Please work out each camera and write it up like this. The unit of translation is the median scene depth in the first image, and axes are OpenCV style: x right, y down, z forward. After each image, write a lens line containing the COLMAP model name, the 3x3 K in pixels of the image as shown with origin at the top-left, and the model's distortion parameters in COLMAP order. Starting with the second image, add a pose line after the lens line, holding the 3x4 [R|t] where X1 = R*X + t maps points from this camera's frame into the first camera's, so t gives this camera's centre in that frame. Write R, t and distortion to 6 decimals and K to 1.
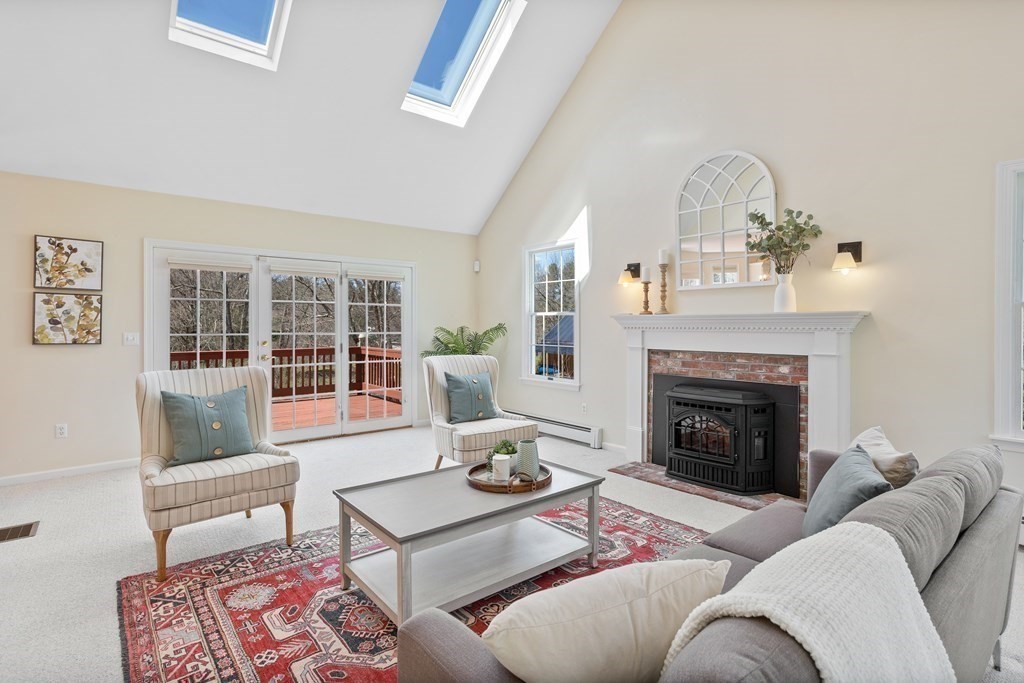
lens RADIAL K [[503.1, 0, 514.9], [0, 503.1, 325.8], [0, 0, 1]] dist [-0.054147, 0.032919]
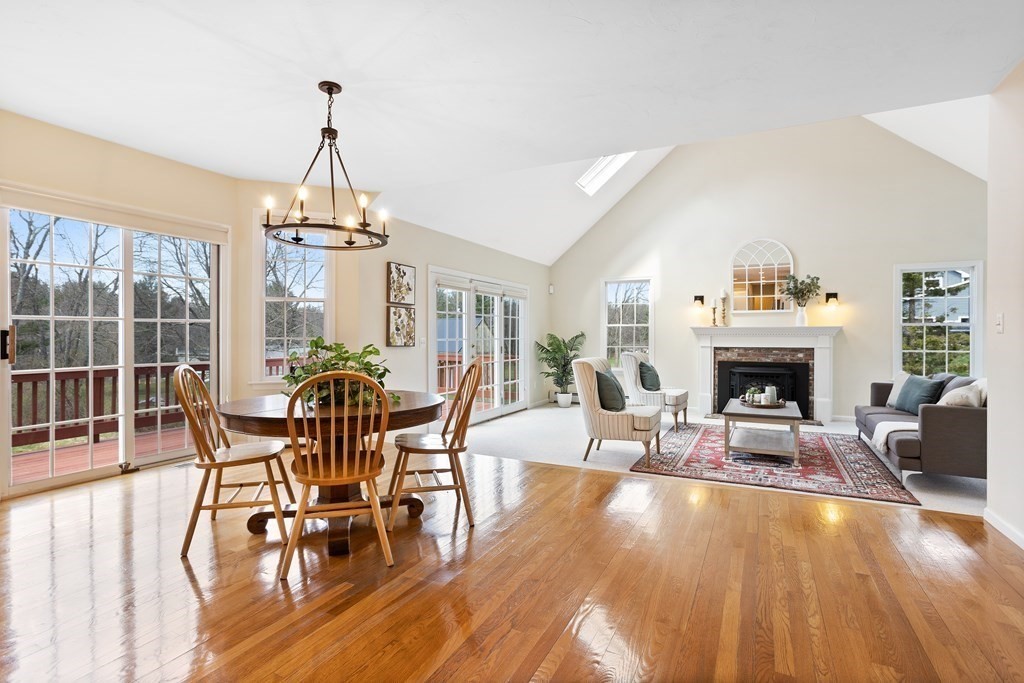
lens RADIAL K [[504.6, 0, 511.0], [0, 504.6, 337.2], [0, 0, 1]] dist [-0.051433, 0.033092]
pose [[0.919671, -0.000851, 0.392689, -1.182809], [-0.000547, 0.999994, 0.003449, 0.008950], [-0.392689, -0.003387, 0.919665, -0.336656]]
